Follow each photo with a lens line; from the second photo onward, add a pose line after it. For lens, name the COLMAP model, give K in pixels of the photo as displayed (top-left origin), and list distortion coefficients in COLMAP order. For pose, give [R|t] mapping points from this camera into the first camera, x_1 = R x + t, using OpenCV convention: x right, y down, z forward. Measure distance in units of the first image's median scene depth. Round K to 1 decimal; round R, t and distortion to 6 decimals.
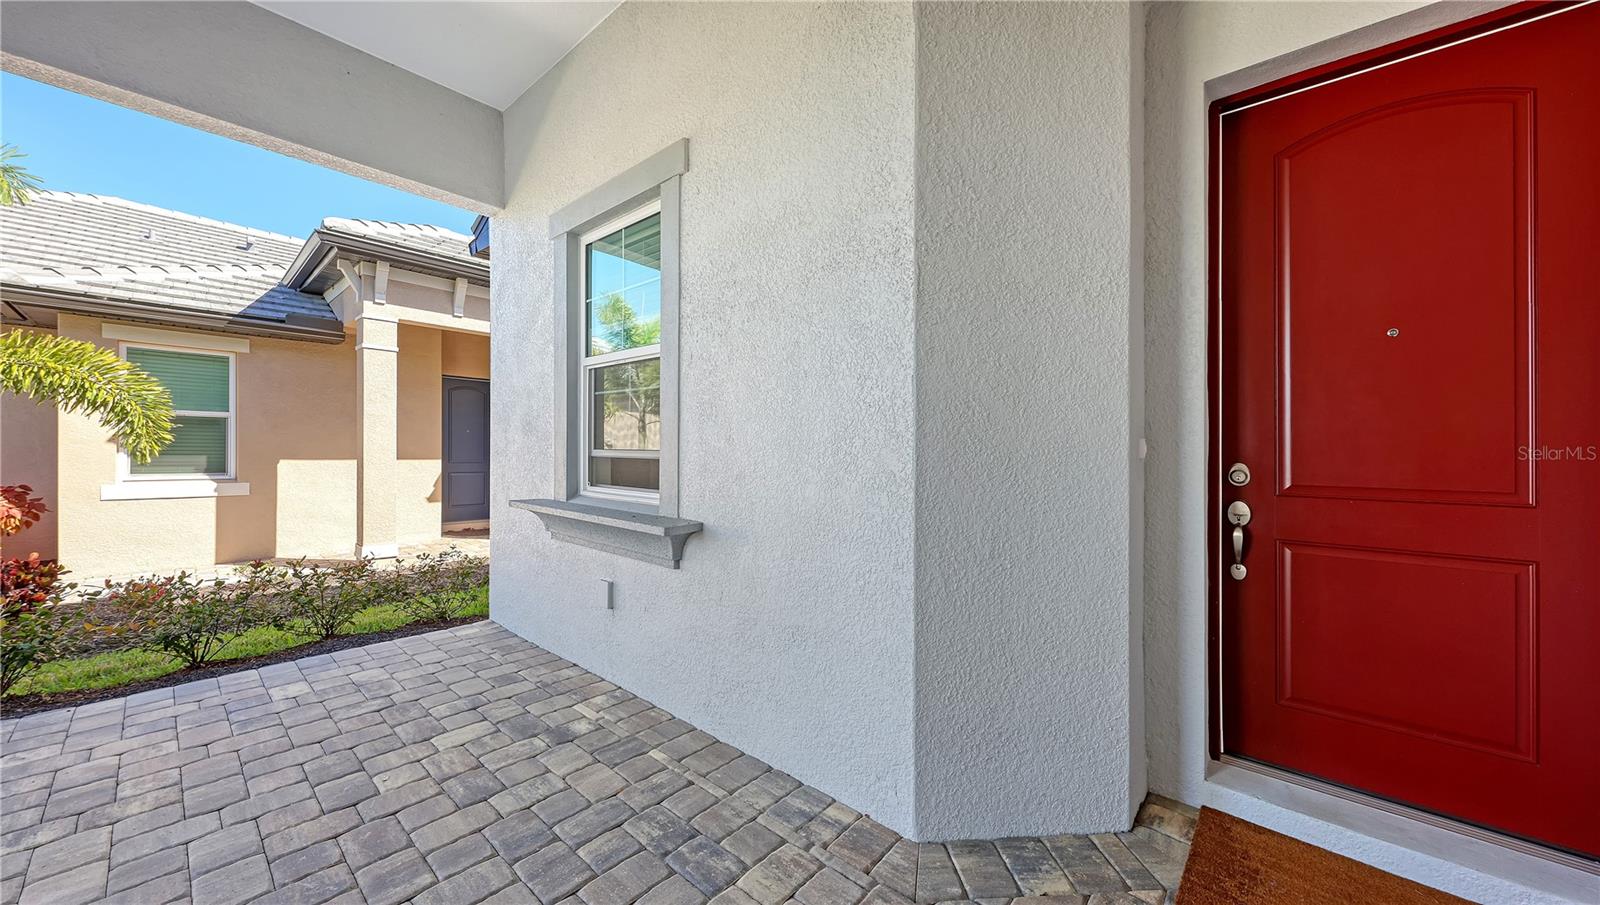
lens RADIAL K [[555.7, 0, 790.0], [0, 555.7, 454.6], [0, 0, 1]] dist [-0.003405, -0.000081]
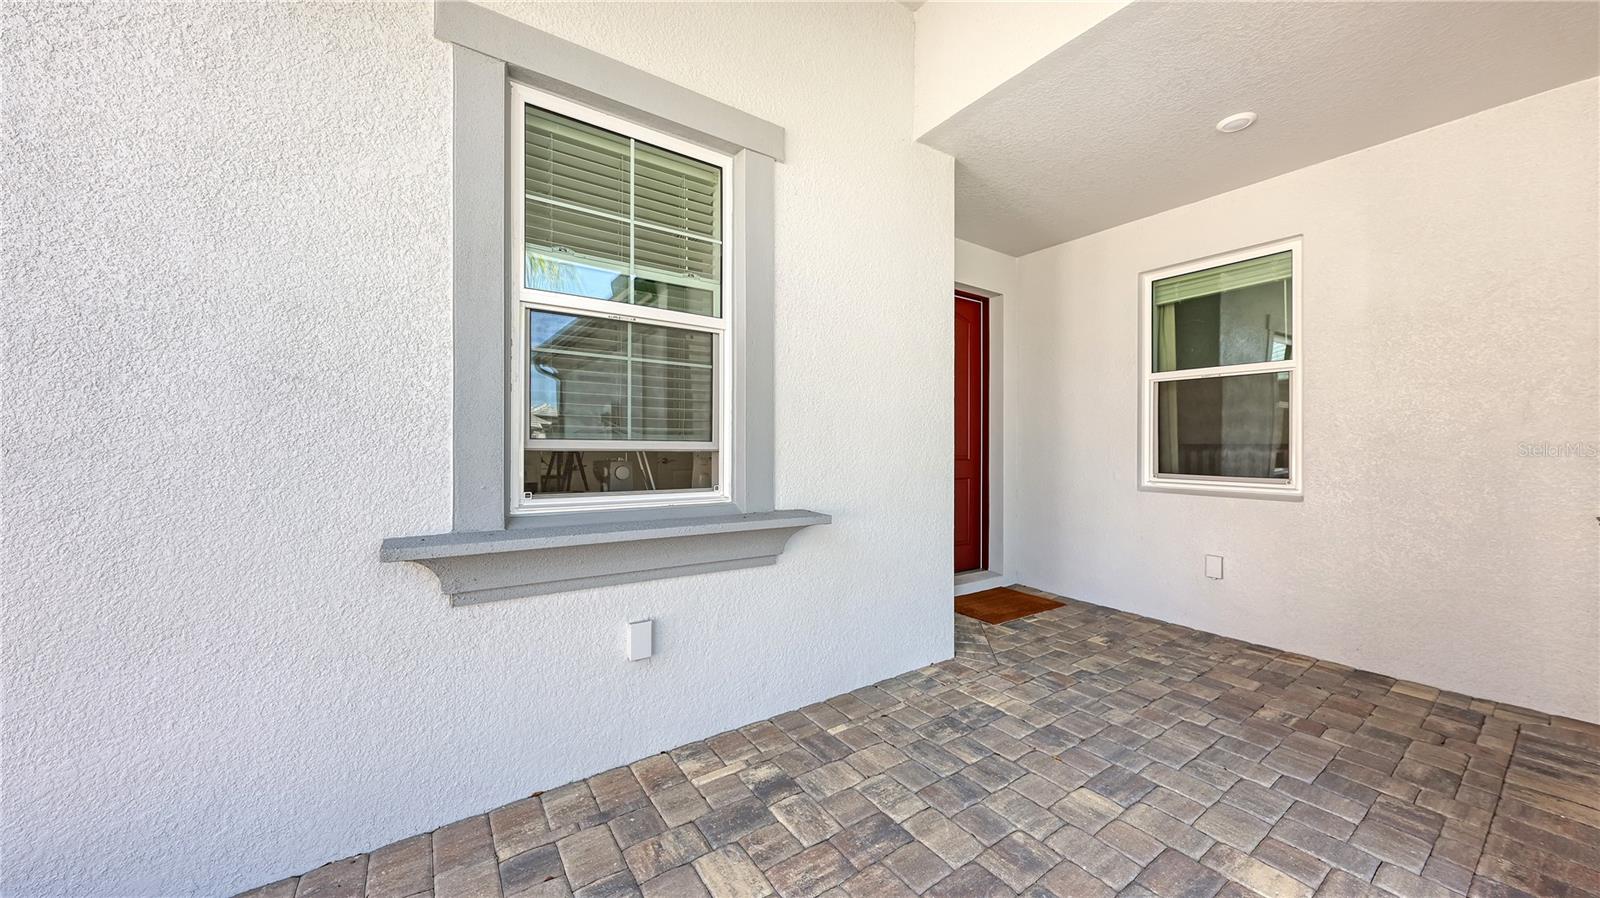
lens RADIAL K [[557.5, 0, 797.3], [0, 557.5, 443.4], [0, 0, 1]] dist [0.005573, -0.000654]
pose [[0.231937, 0.000458, 0.972731, -1.188116], [-0.003609, 0.999993, 0.000390, -0.006334], [-0.972724, -0.003601, 0.231937, 0.759402]]
